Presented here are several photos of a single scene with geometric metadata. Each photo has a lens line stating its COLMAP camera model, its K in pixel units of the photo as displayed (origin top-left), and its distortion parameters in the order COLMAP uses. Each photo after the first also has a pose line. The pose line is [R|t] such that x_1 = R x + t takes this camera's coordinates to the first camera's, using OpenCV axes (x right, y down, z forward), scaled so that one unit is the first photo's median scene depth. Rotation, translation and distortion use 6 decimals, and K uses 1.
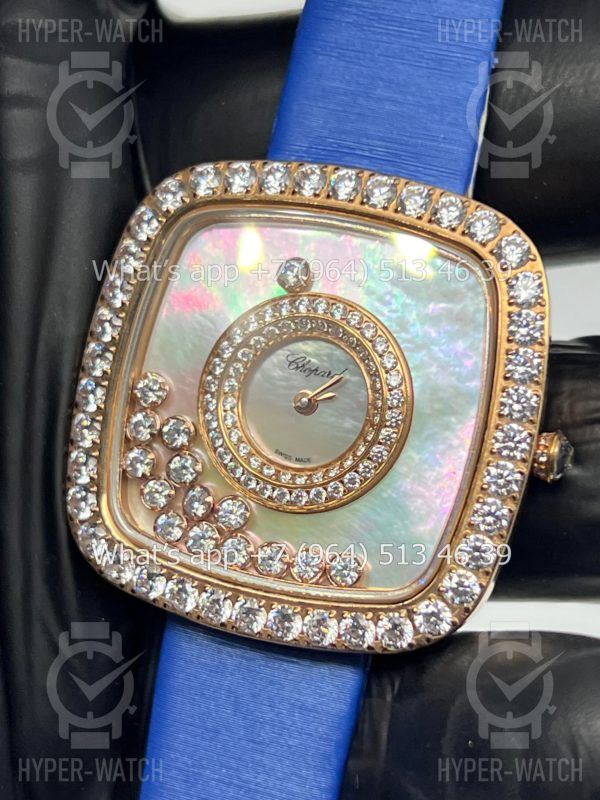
lens RADIAL K [[1879.3, 0, 298.9], [0, 1879.3, 395.0], [0, 0, 1]] dist [0.139591, 0.000000]
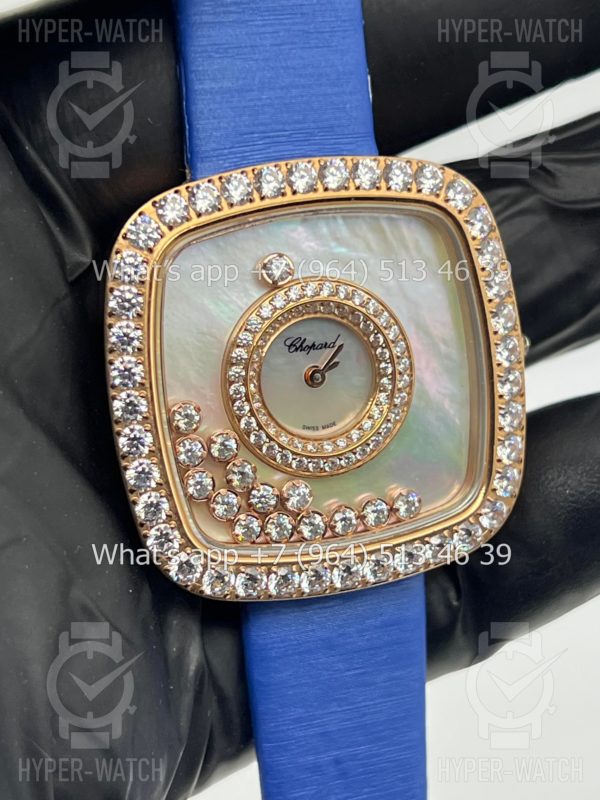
lens RADIAL K [[1879.3, 0, 294.3], [0, 1879.3, 396.8], [0, 0, 1]] dist [0.139591, 0.000000]
pose [[0.770247, -0.366286, 0.522067, -0.590304], [0.251766, 0.926767, 0.278776, -0.297705], [-0.585947, -0.083288, 0.806058, 0.122420]]
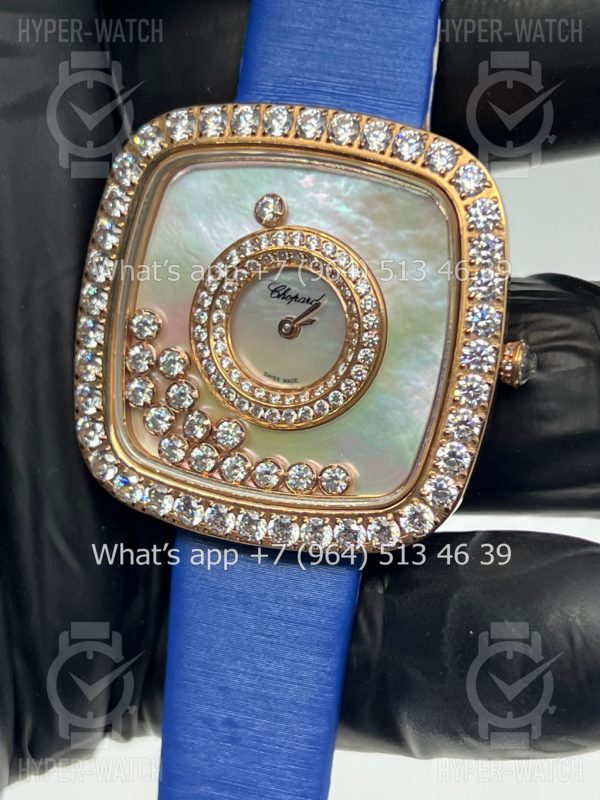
lens RADIAL K [[1879.3, 0, 304.2], [0, 1879.3, 417.8], [0, 0, 1]] dist [0.139591, 0.000000]
pose [[0.997590, -0.069146, 0.005734, 0.002706], [0.068009, 0.990849, 0.116590, -0.071402], [-0.013743, -0.115919, 0.993164, -0.087728]]
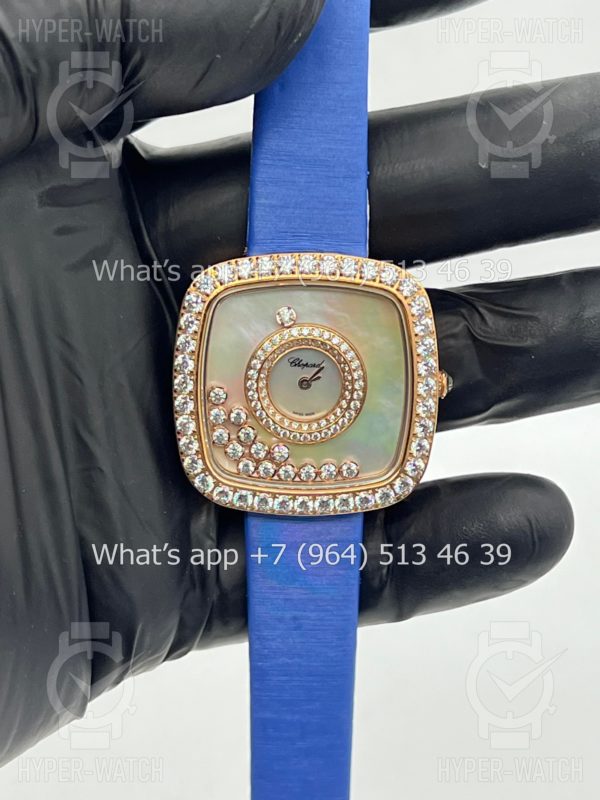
lens RADIAL K [[1879.3, 0, 302.6], [0, 1879.3, 395.6], [0, 0, 1]] dist [0.139591, 0.000000]
pose [[0.939234, -0.237516, 0.247840, -0.453371], [0.176705, 0.953507, 0.244131, -0.430369], [-0.294303, -0.185502, 0.937537, -0.699532]]
